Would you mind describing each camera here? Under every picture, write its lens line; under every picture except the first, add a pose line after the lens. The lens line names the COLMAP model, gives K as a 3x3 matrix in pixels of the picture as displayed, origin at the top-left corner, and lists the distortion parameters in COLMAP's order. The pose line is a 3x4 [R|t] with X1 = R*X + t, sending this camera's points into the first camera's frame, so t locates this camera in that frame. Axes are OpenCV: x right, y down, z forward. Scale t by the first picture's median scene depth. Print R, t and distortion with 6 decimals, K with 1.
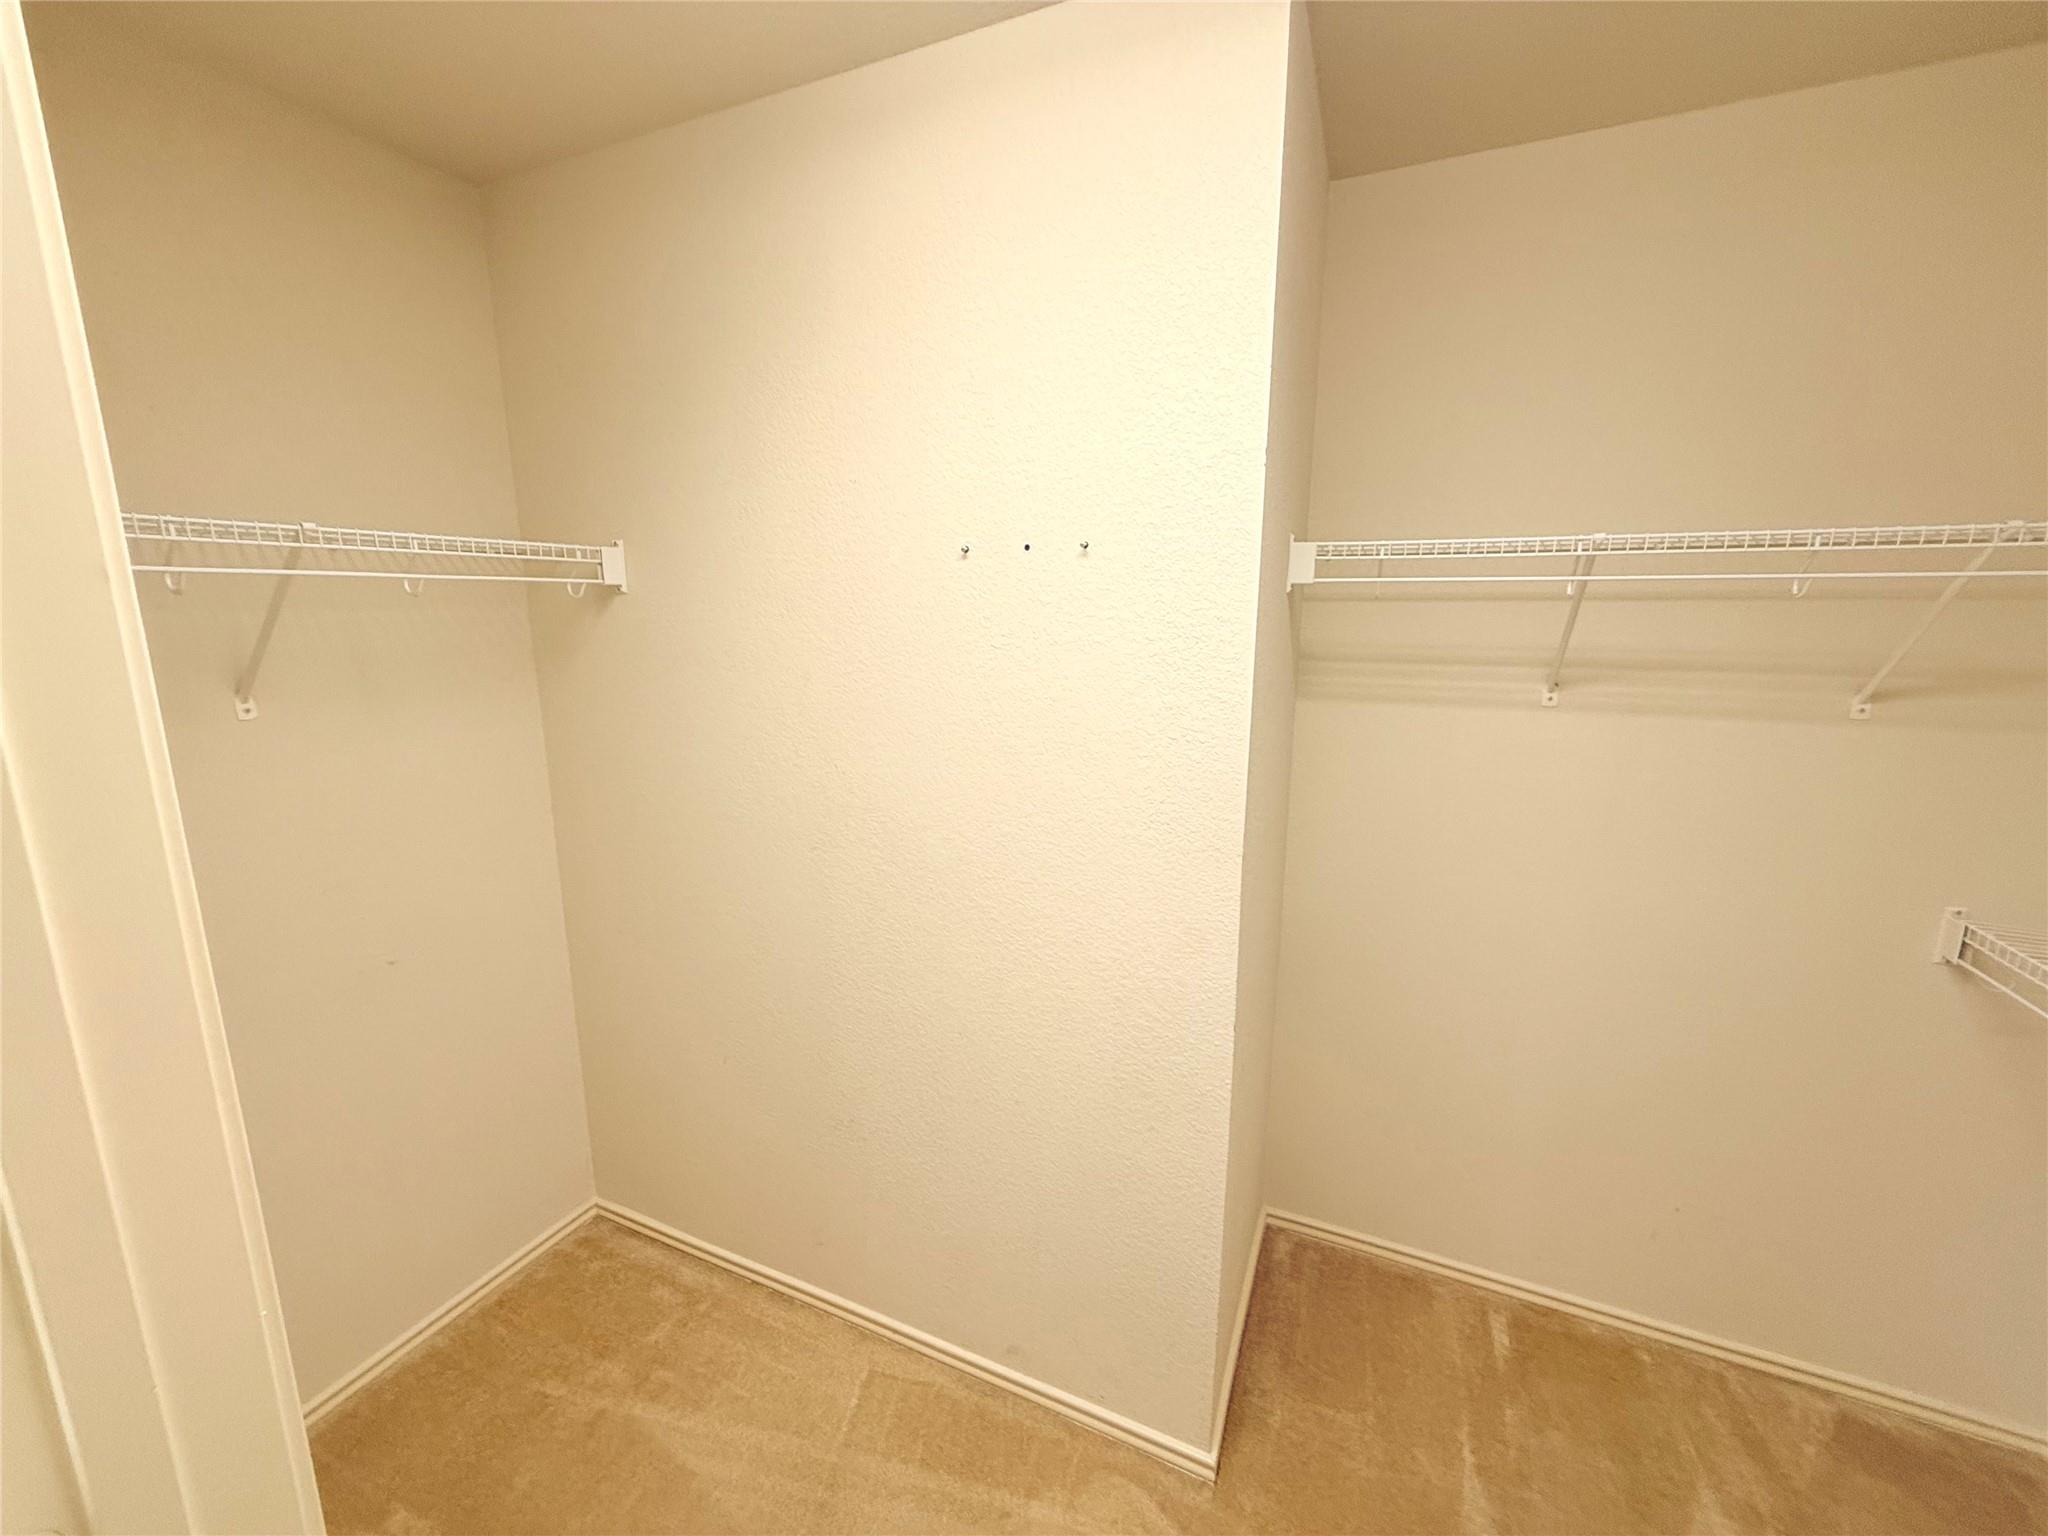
lens RADIAL K [[811.2, 0, 1020.2], [0, 811.2, 767.6], [0, 0, 1]] dist [0.001838, -0.000702]
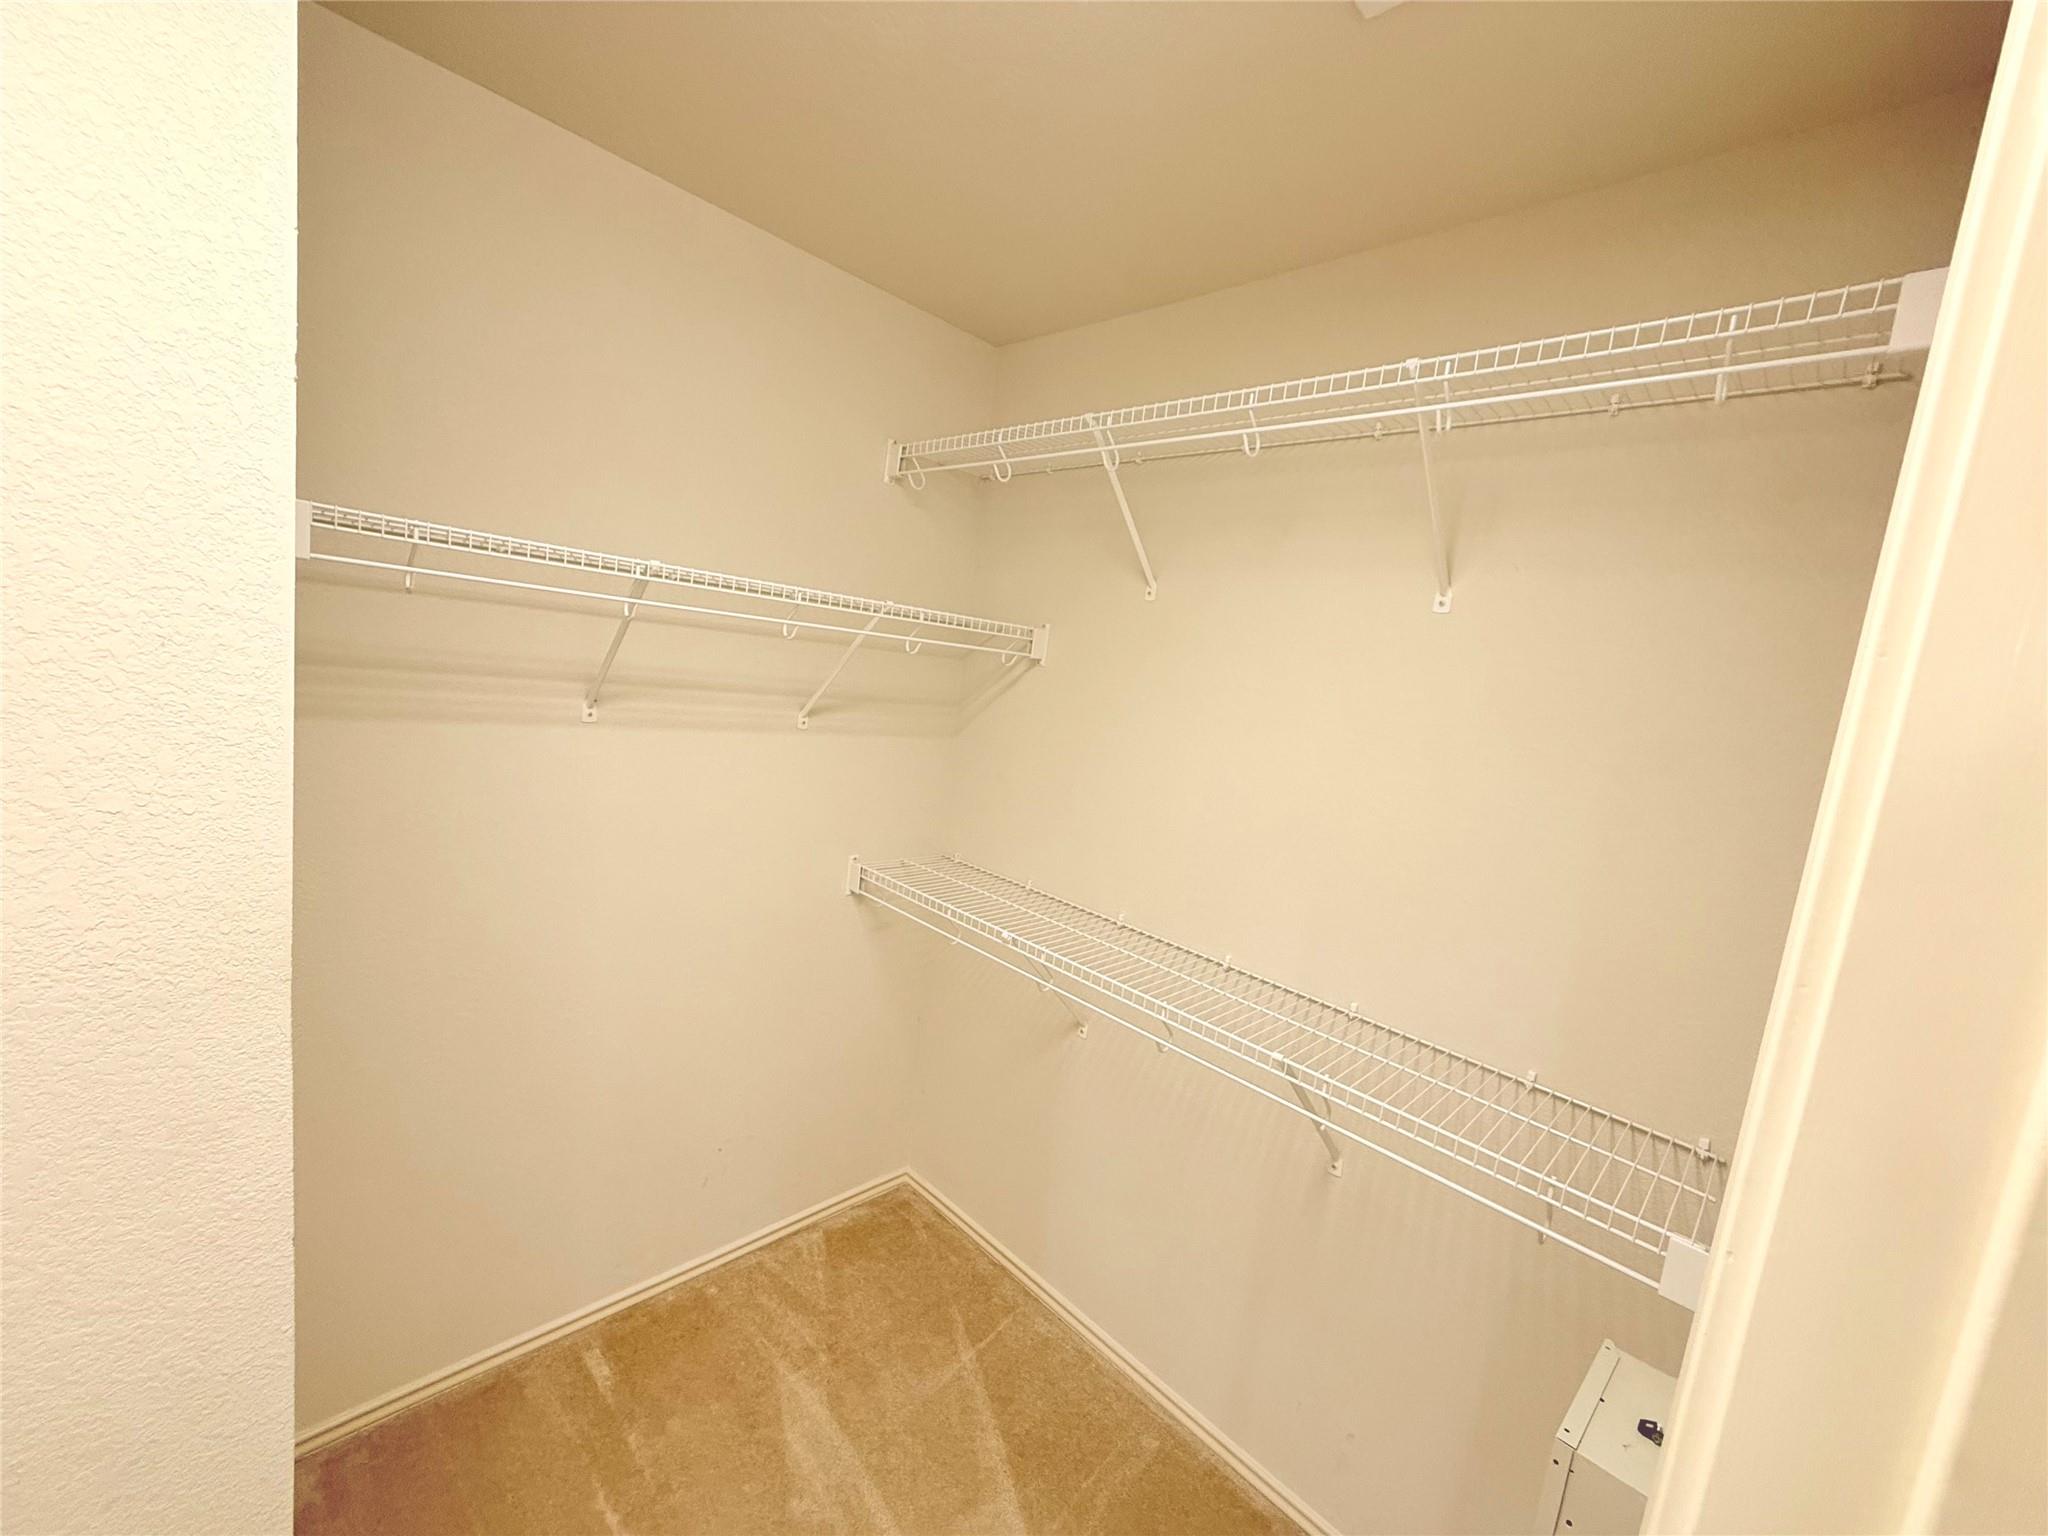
lens RADIAL K [[811.2, 0, 1027.2], [0, 811.2, 770.0], [0, 0, 1]] dist [0.001838, -0.000702]
pose [[0.347815, -0.079682, 0.934171, -0.095109], [0.062045, 0.996154, 0.061868, -0.051099], [-0.935508, 0.036442, 0.351421, 0.181239]]
